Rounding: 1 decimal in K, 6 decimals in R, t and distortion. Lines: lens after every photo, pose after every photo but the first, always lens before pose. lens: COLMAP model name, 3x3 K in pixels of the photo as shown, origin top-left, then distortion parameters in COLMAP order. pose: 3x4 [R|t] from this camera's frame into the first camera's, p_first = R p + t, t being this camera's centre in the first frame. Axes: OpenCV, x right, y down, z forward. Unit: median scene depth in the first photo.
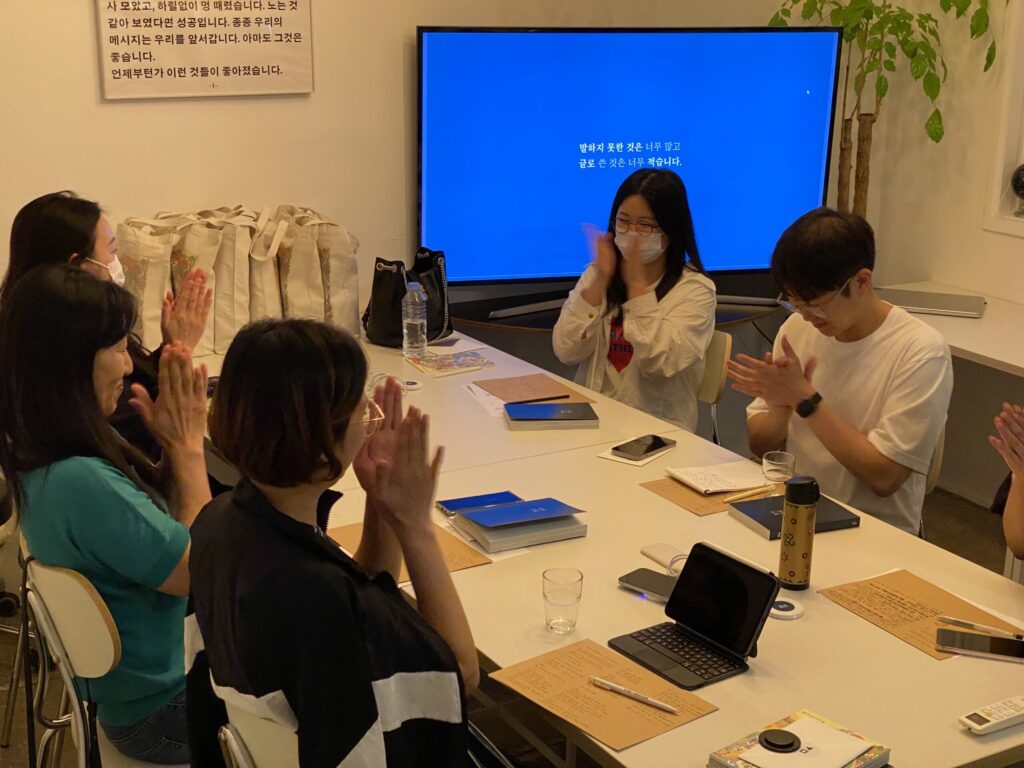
lens RADIAL K [[1541.3, 0, 512.7], [0, 1541.3, 391.4], [0, 0, 1]] dist [0.111259, 0.000000]
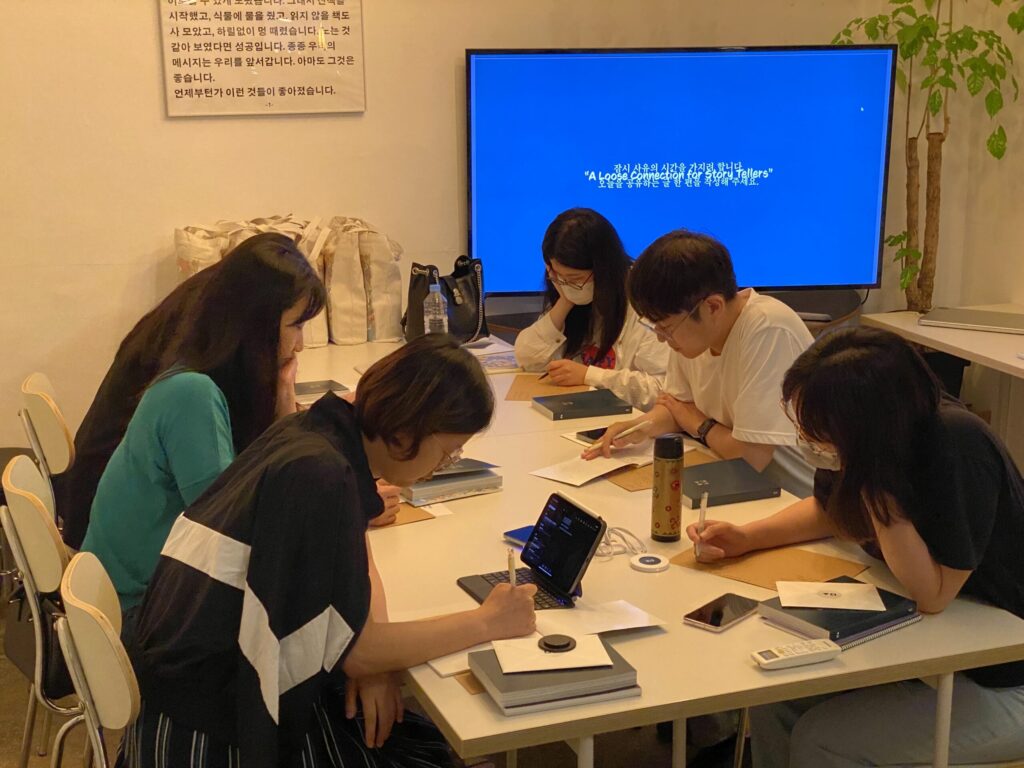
lens RADIAL K [[1541.3, 0, 511.9], [0, 1541.3, 383.4], [0, 0, 1]] dist [0.111259, 0.000000]
pose [[0.984220, 0.018425, -0.175990, 0.167714], [-0.027577, 0.998383, -0.049698, 0.046866], [0.174790, 0.053767, 0.983137, -0.024867]]
